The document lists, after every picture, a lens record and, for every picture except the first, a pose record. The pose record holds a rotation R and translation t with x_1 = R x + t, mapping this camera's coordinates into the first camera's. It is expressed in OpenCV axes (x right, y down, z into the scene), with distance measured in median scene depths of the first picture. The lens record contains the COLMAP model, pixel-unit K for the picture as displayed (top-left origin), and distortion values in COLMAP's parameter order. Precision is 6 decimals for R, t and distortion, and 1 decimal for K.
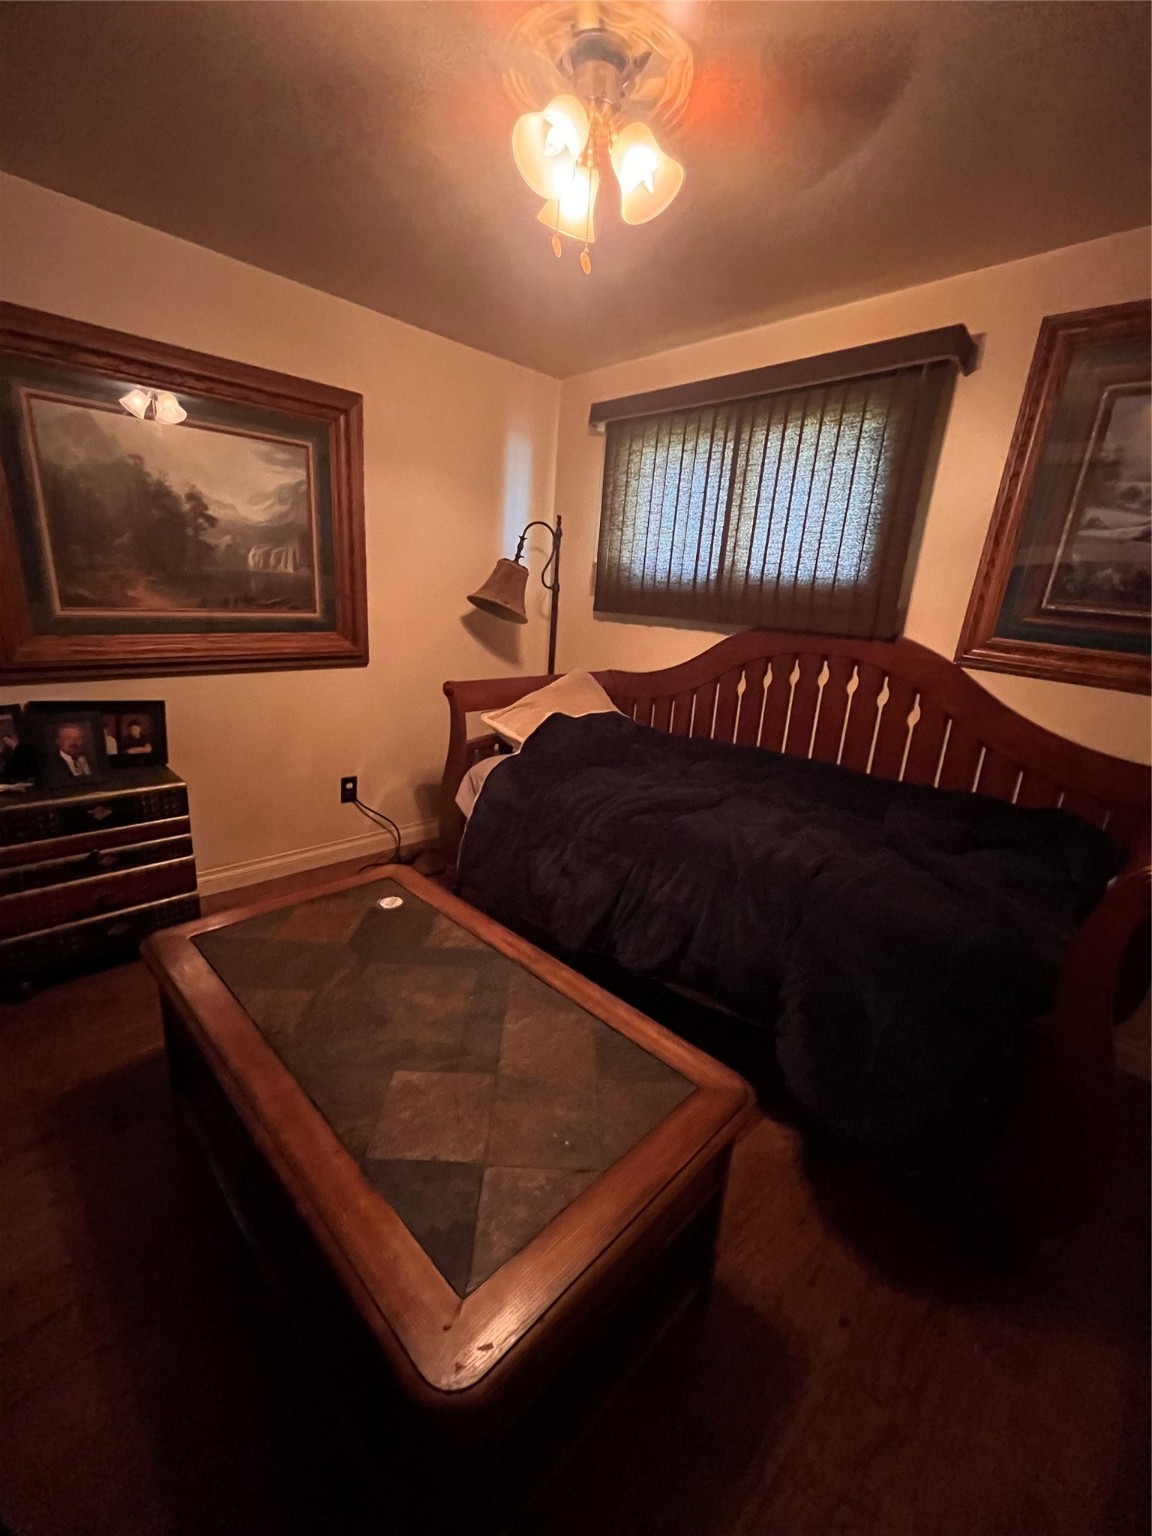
lens RADIAL K [[620.4, 0, 576.0], [0, 620.4, 768.0], [0, 0, 1]] dist [-0.001628, -0.000610]
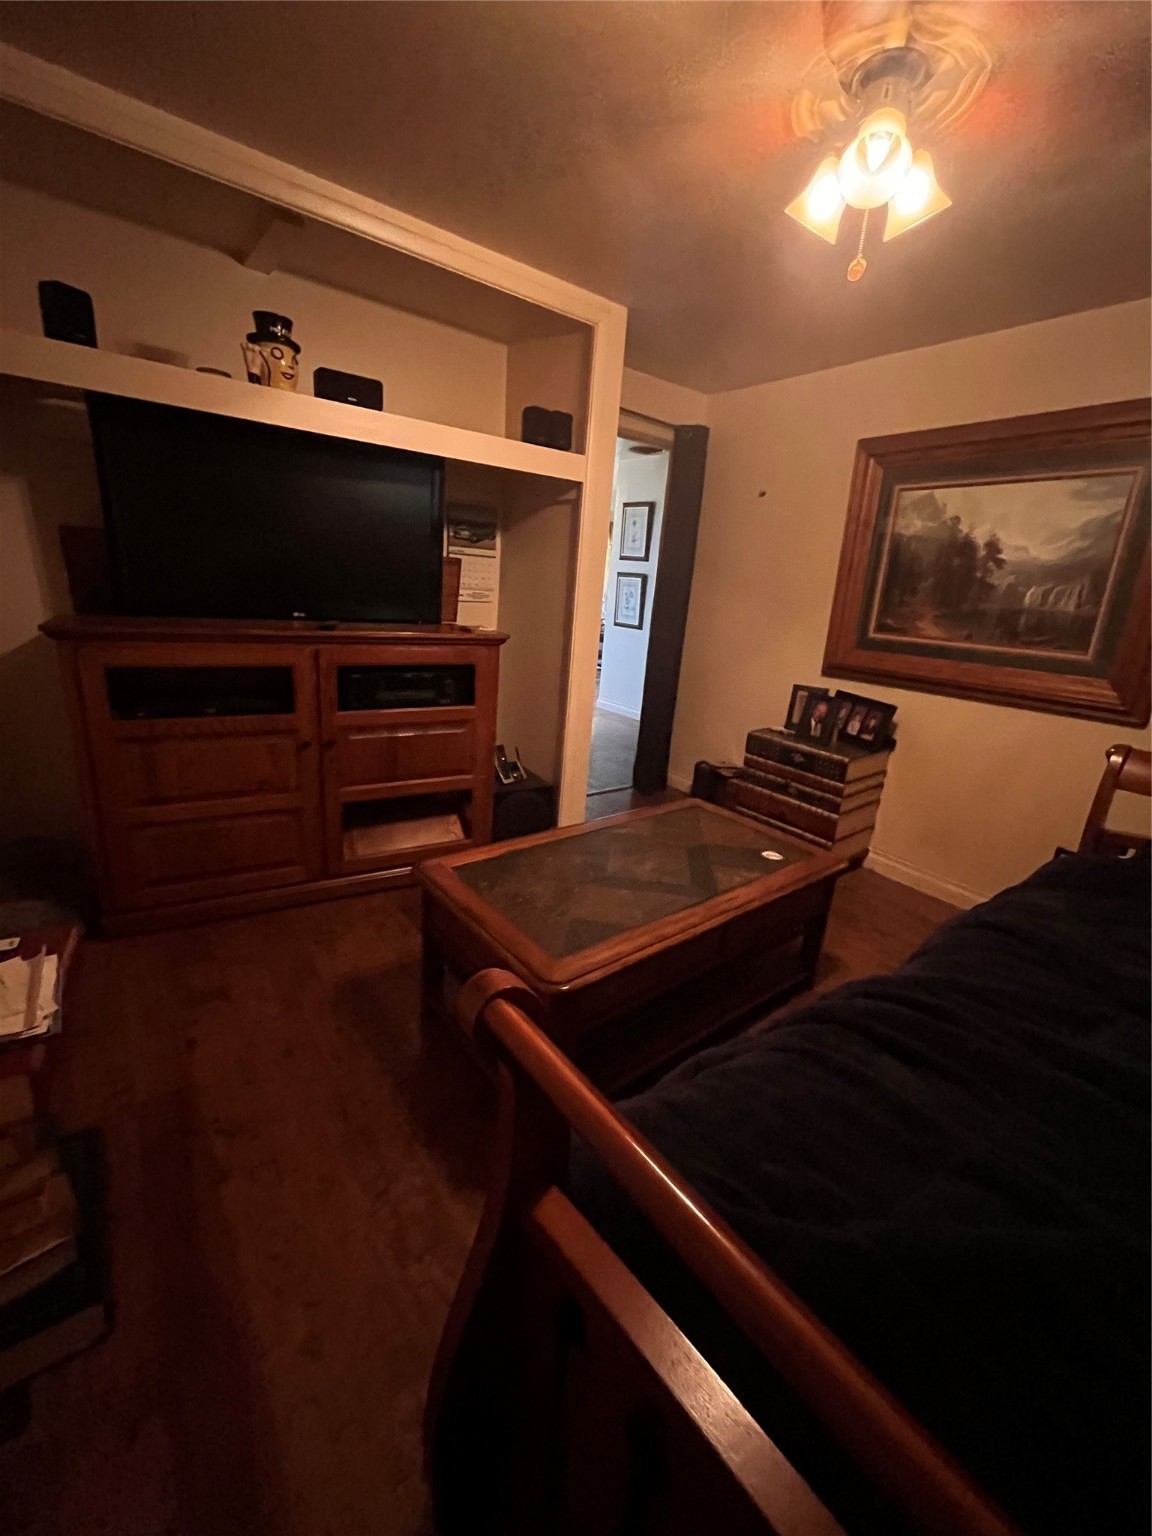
lens RADIAL K [[620.4, 0, 576.0], [0, 620.4, 768.0], [0, 0, 1]] dist [-0.001628, -0.000610]
pose [[-0.119801, 0.216593, -0.968883, 0.675360], [-0.348930, 0.904465, 0.245337, -0.077043], [0.929460, 0.367464, -0.032780, 0.478753]]
